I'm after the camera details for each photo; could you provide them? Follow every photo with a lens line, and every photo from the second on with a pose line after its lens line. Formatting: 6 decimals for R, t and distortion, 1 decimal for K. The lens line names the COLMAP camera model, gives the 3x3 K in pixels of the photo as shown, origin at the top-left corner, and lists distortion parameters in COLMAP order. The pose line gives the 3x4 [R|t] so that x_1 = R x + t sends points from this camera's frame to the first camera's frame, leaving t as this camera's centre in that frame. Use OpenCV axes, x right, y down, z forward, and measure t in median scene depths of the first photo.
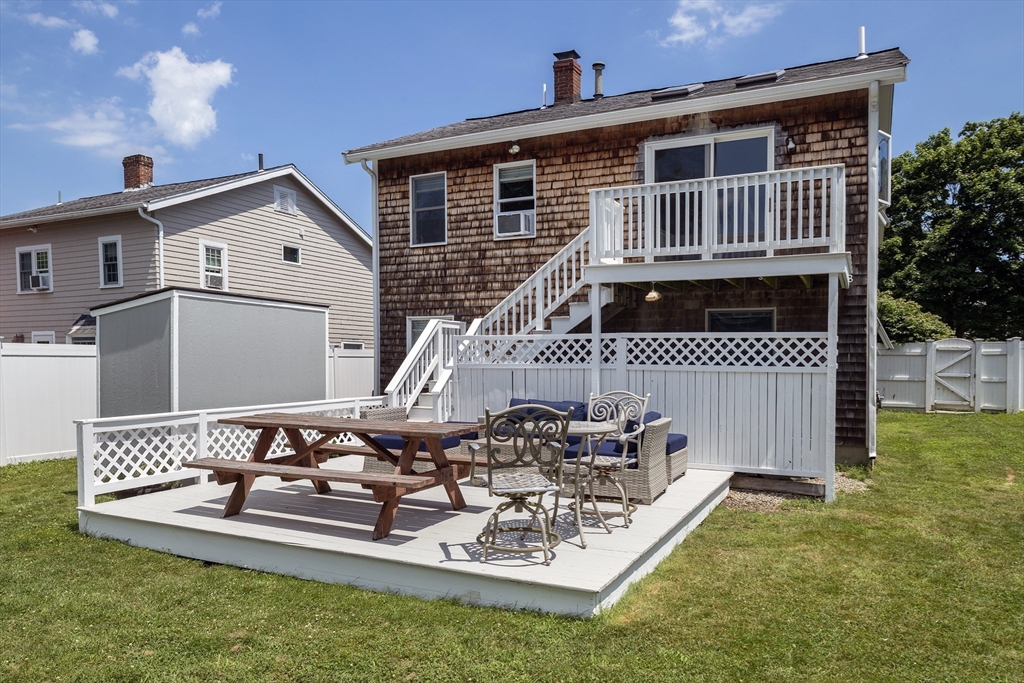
lens RADIAL K [[718.3, 0, 487.9], [0, 718.3, 355.9], [0, 0, 1]] dist [-0.000831, 0.004677]
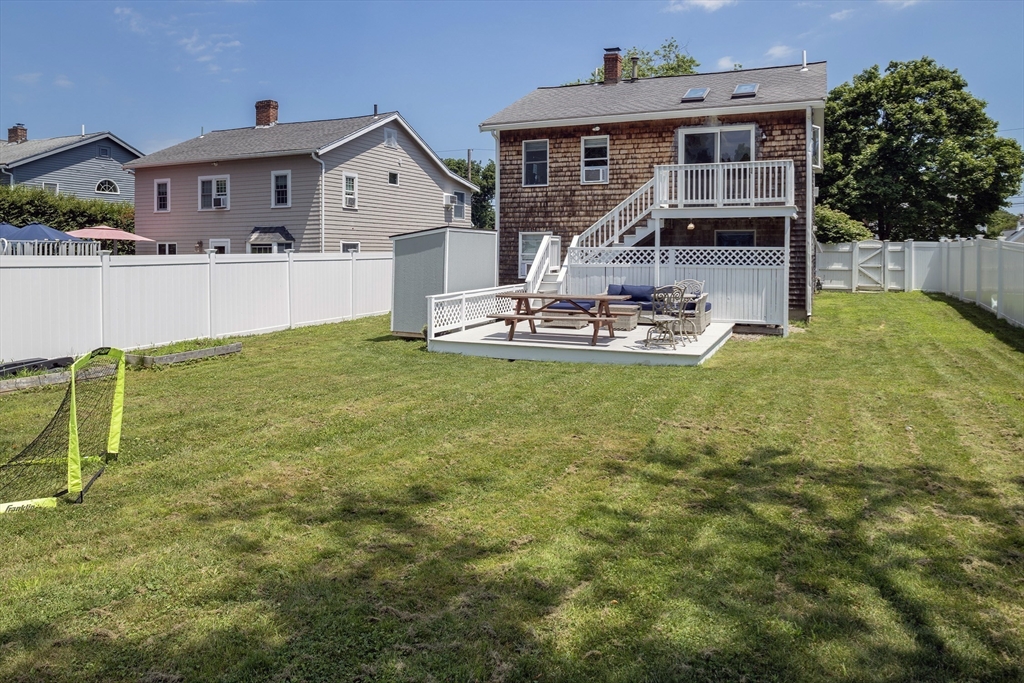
lens RADIAL K [[726.3, 0, 510.6], [0, 726.3, 255.9], [0, 0, 1]] dist [-0.039723, -0.000464]
pose [[0.996956, -0.006344, 0.077710, -0.279490], [0.005196, 0.999874, 0.014966, -0.030445], [-0.077796, -0.014517, 0.996864, -0.595612]]
